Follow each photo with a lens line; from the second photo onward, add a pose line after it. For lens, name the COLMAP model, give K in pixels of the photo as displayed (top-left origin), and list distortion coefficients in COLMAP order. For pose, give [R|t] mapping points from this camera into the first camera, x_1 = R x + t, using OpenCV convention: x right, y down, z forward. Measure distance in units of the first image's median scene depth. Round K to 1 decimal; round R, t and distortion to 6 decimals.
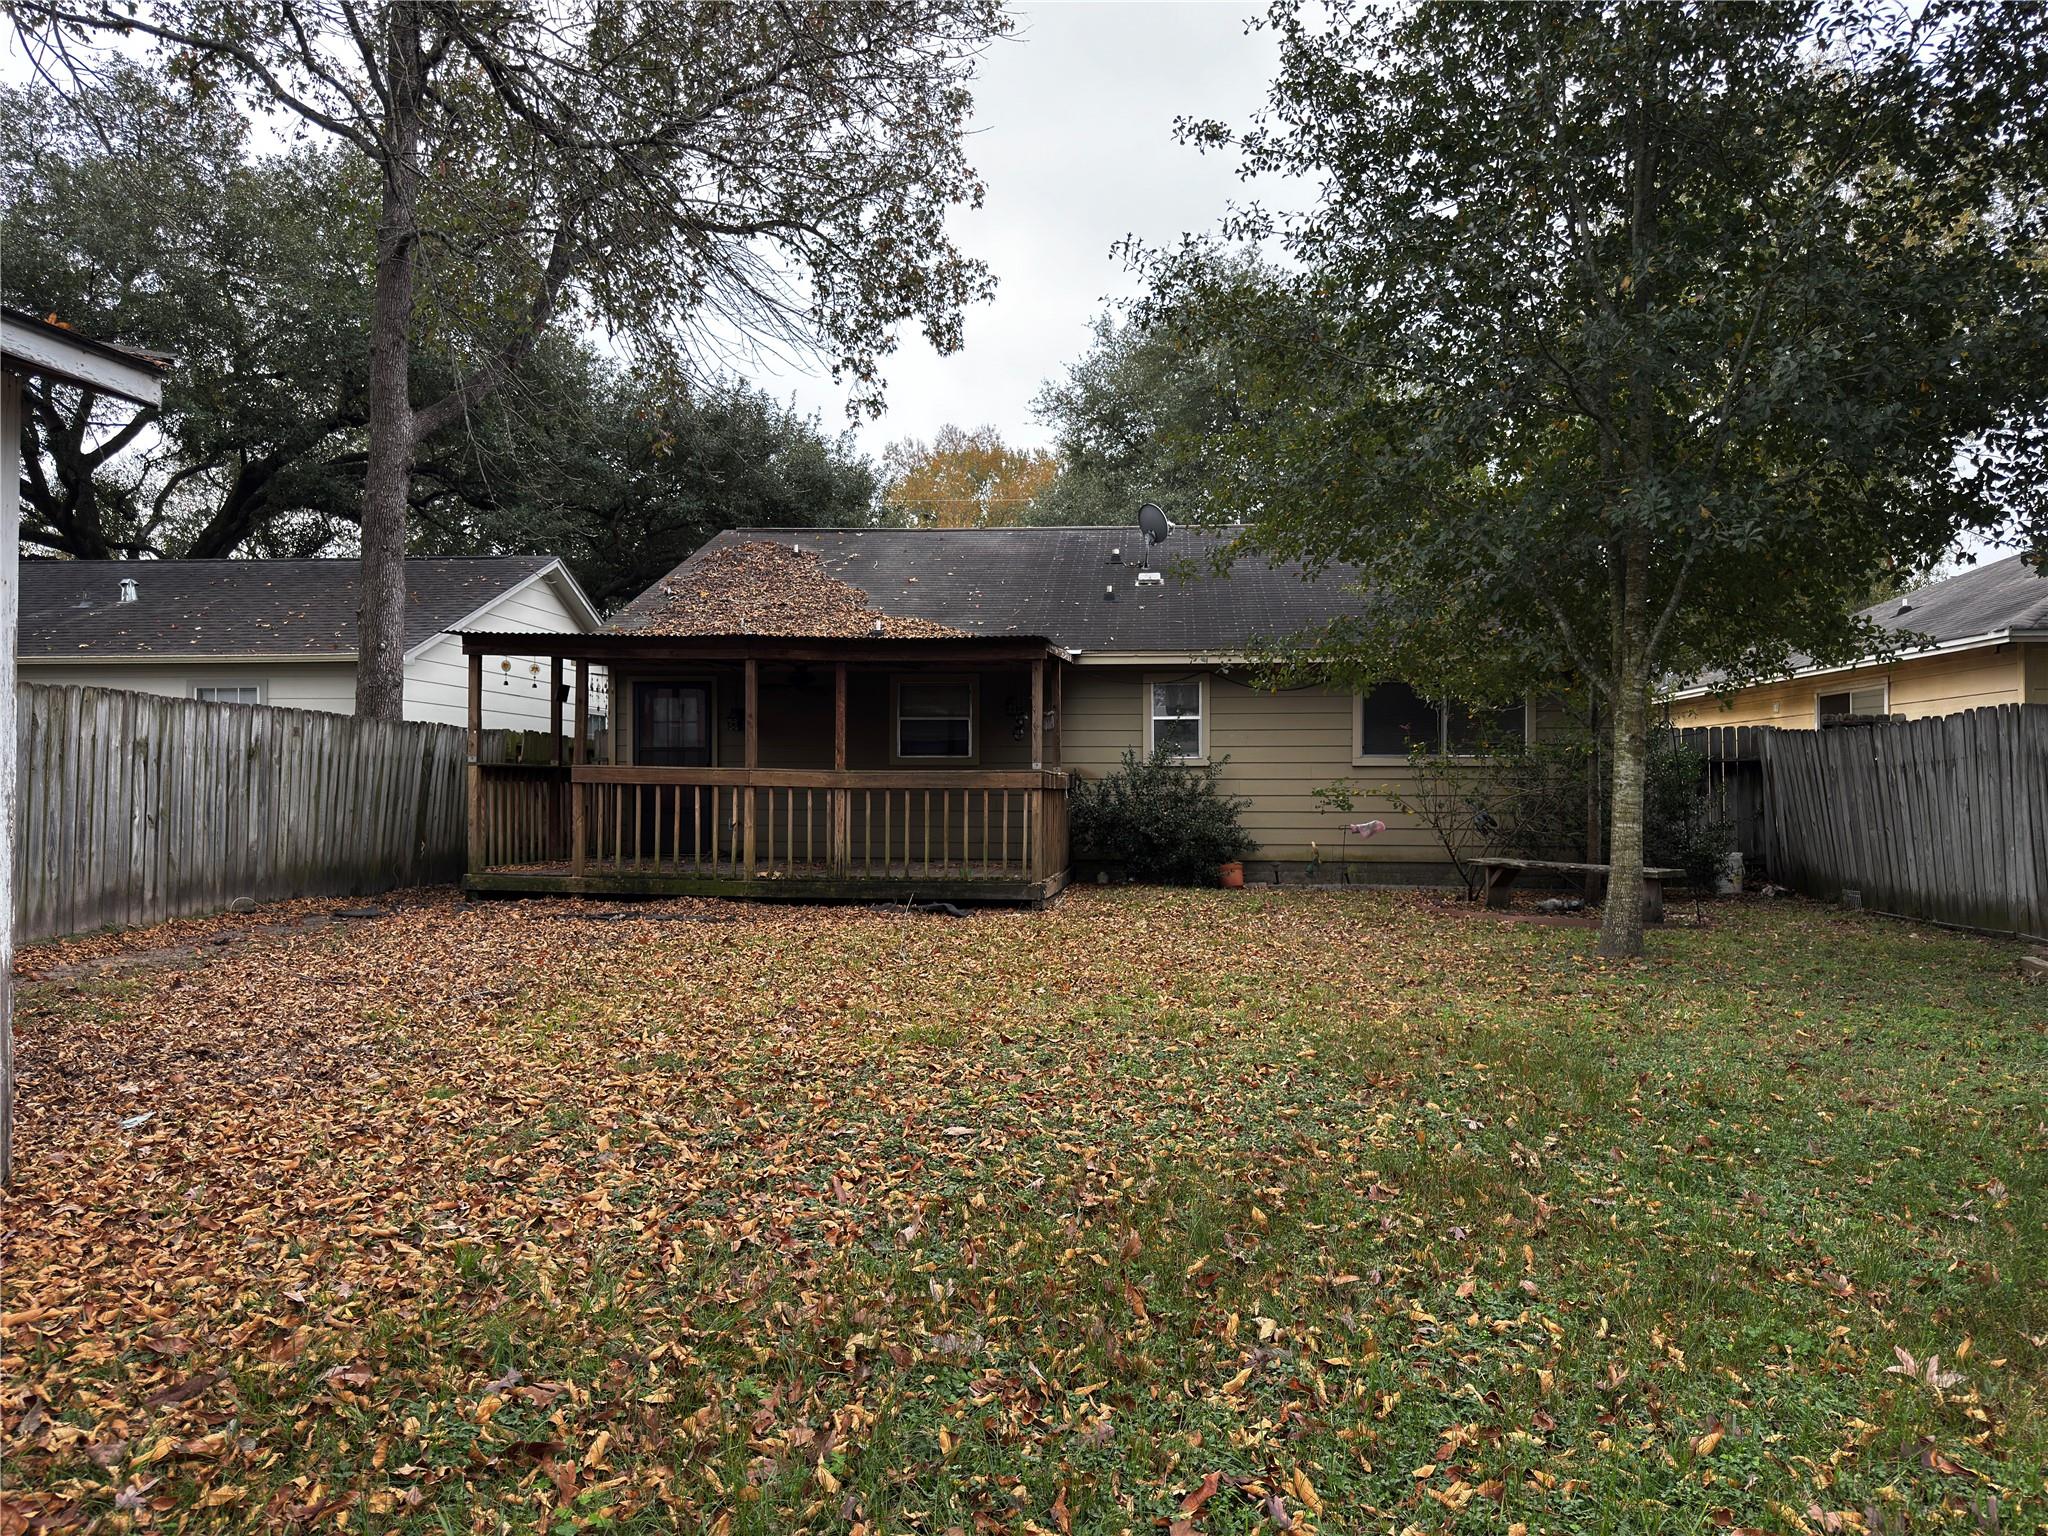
lens RADIAL K [[1442.3, 0, 1024.0], [0, 1442.3, 768.0], [0, 0, 1]] dist [0.058160, -0.054218]
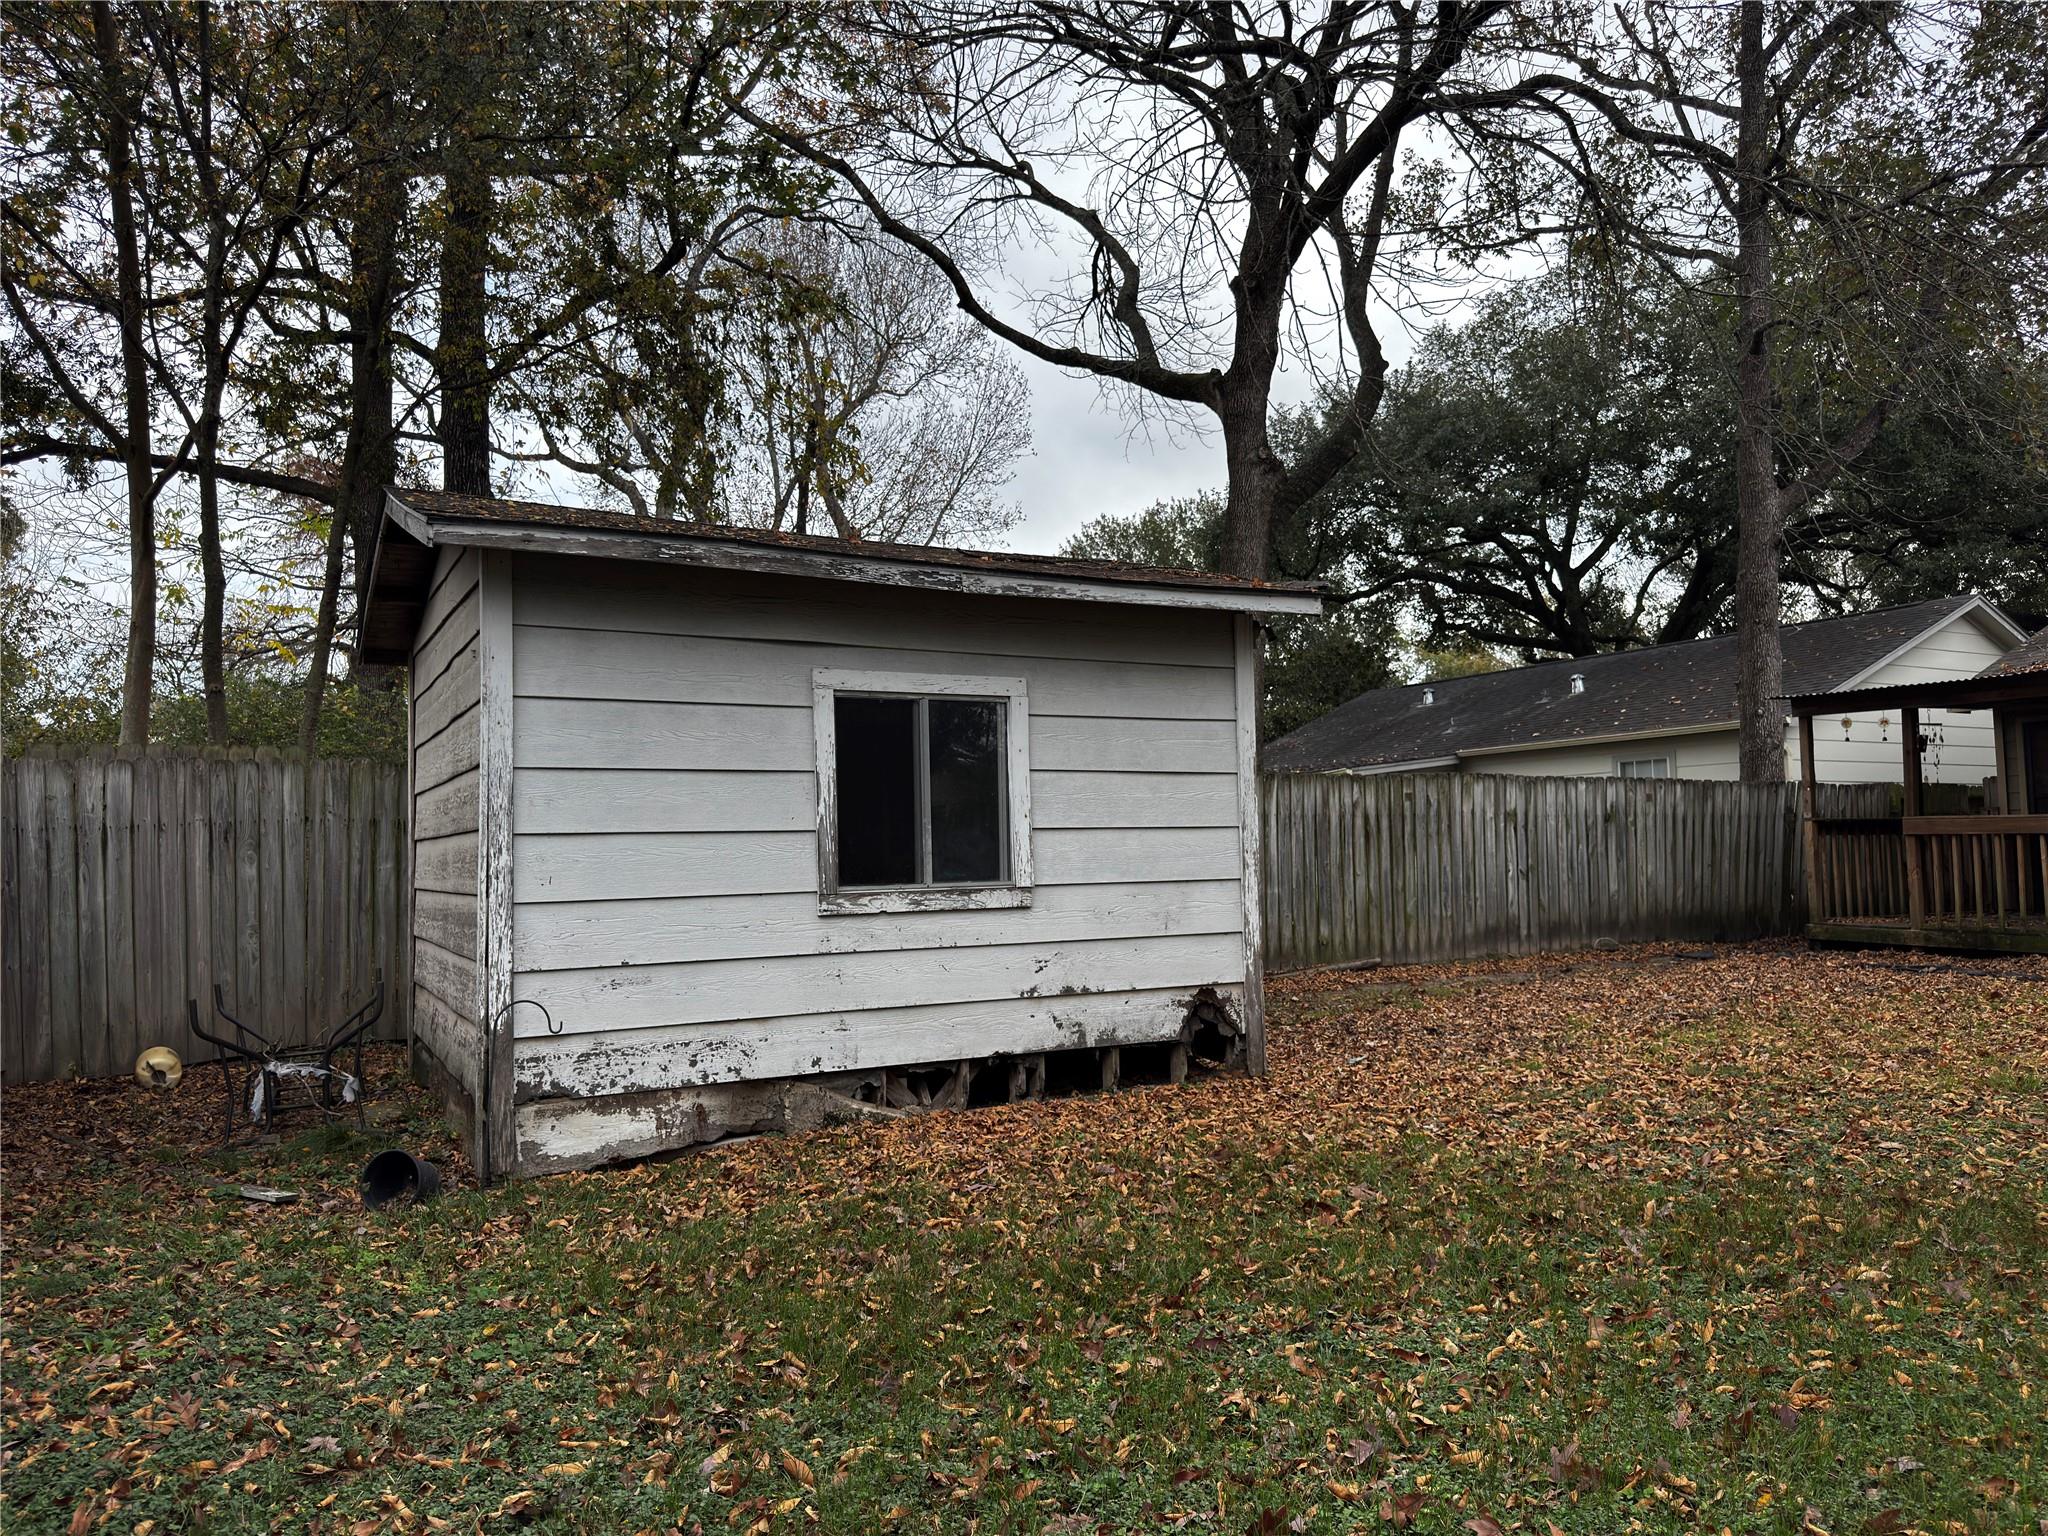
lens RADIAL K [[1445.2, 0, 1036.7], [0, 1445.2, 770.4], [0, 0, 1]] dist [0.037668, -0.055853]
pose [[0.564818, -0.063759, -0.822749, 0.177226], [0.032199, 0.997954, -0.055232, 0.001802], [0.824587, 0.004704, 0.565715, -0.058662]]
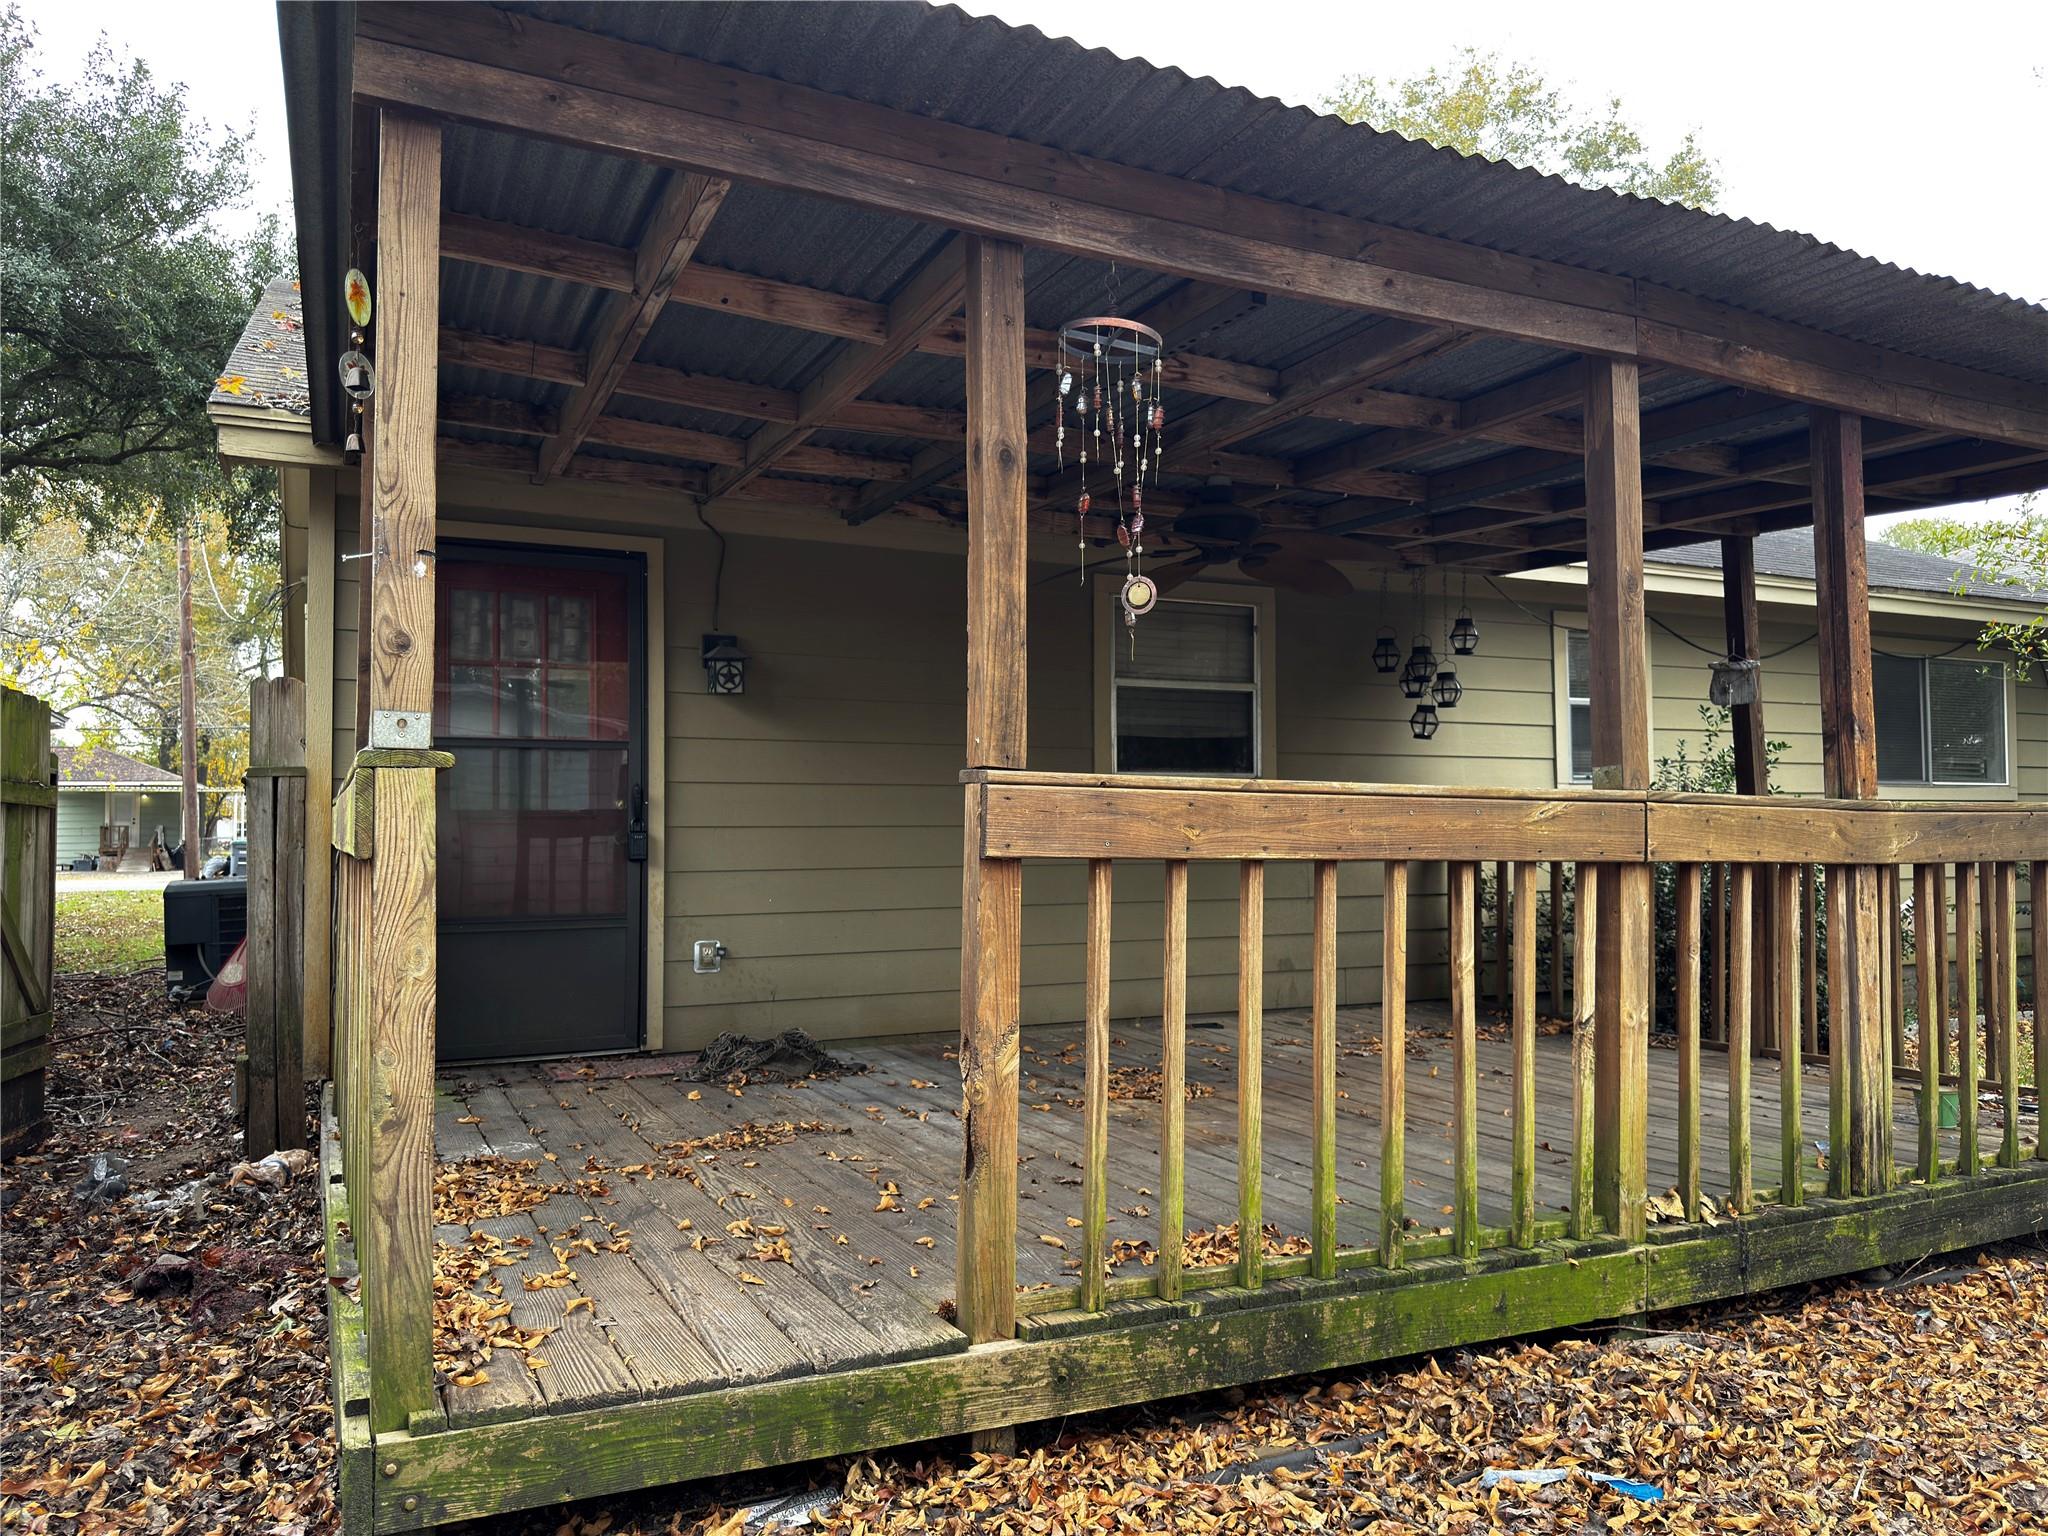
lens RADIAL K [[1445.2, 0, 1036.7], [0, 1445.2, 770.4], [0, 0, 1]] dist [0.037668, -0.055853]
pose [[0.851340, 0.014773, 0.524407, -0.404819], [-0.001304, 0.999660, -0.026044, 0.003008], [-0.524613, 0.021488, 0.851070, 0.824698]]
